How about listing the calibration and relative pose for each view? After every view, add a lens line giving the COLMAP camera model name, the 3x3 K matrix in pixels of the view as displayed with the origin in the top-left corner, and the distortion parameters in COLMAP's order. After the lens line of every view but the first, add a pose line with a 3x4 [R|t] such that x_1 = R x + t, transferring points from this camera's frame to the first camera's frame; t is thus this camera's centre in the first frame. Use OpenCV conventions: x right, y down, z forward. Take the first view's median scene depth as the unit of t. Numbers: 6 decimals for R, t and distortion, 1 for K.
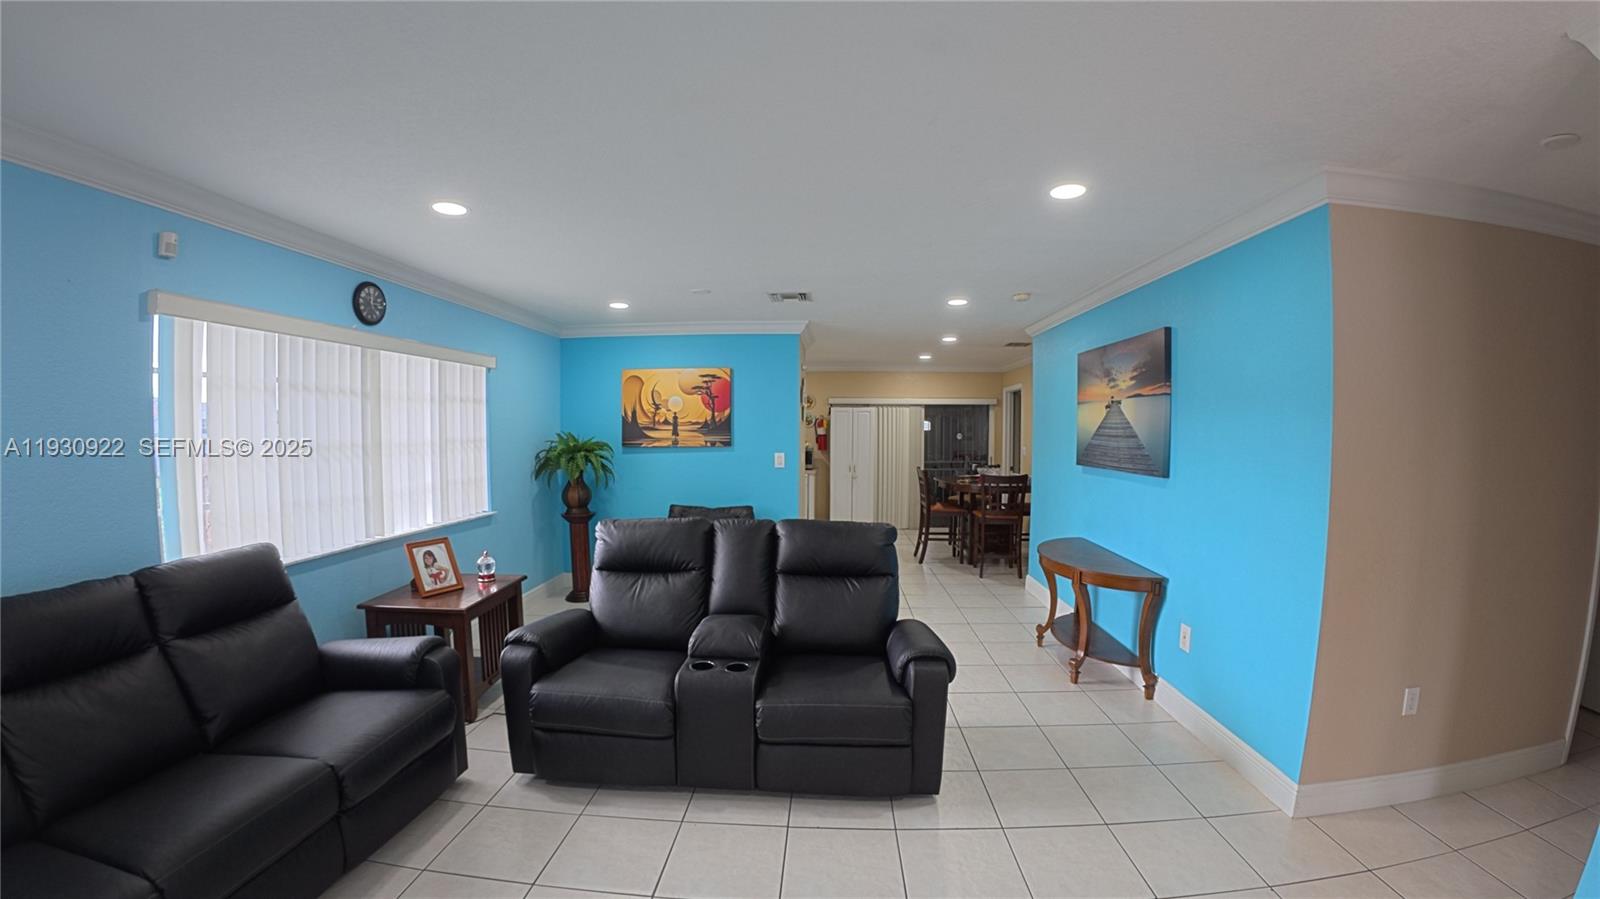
lens RADIAL K [[605.0, 0, 805.3], [0, 605.0, 454.1], [0, 0, 1]] dist [-0.142004, 0.029206]
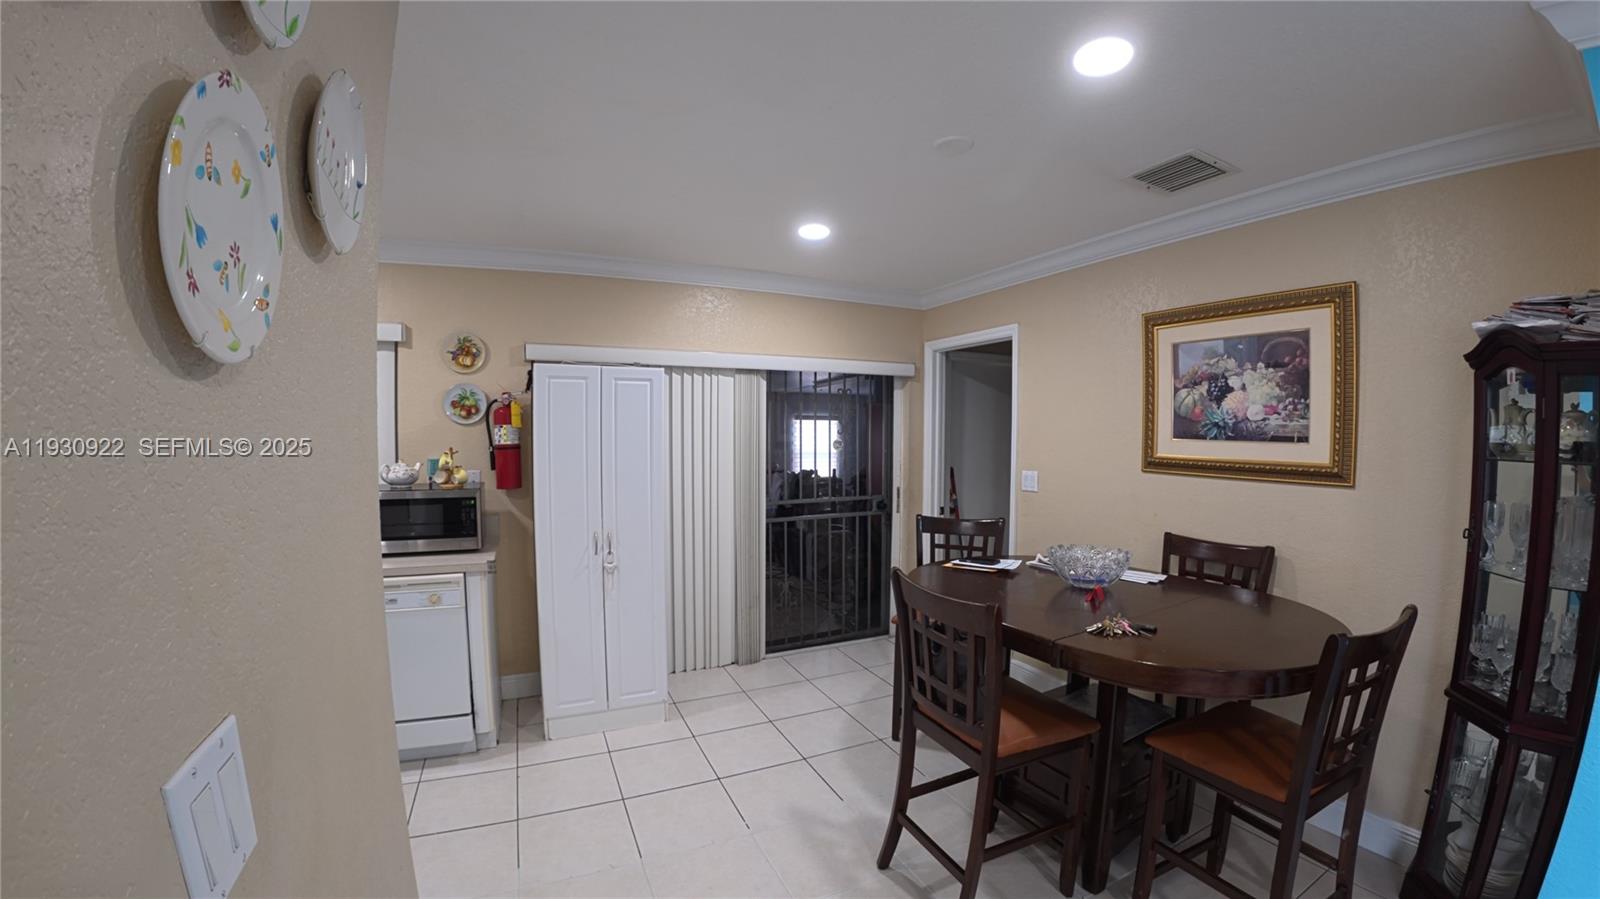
lens RADIAL K [[605.0, 0, 805.3], [0, 605.0, 454.1], [0, 0, 1]] dist [-0.142004, 0.029206]
pose [[0.878651, -0.019357, 0.477072, 0.017783], [0.013543, 0.999786, 0.015623, -0.030553], [-0.477273, -0.007266, 0.878725, 0.621178]]
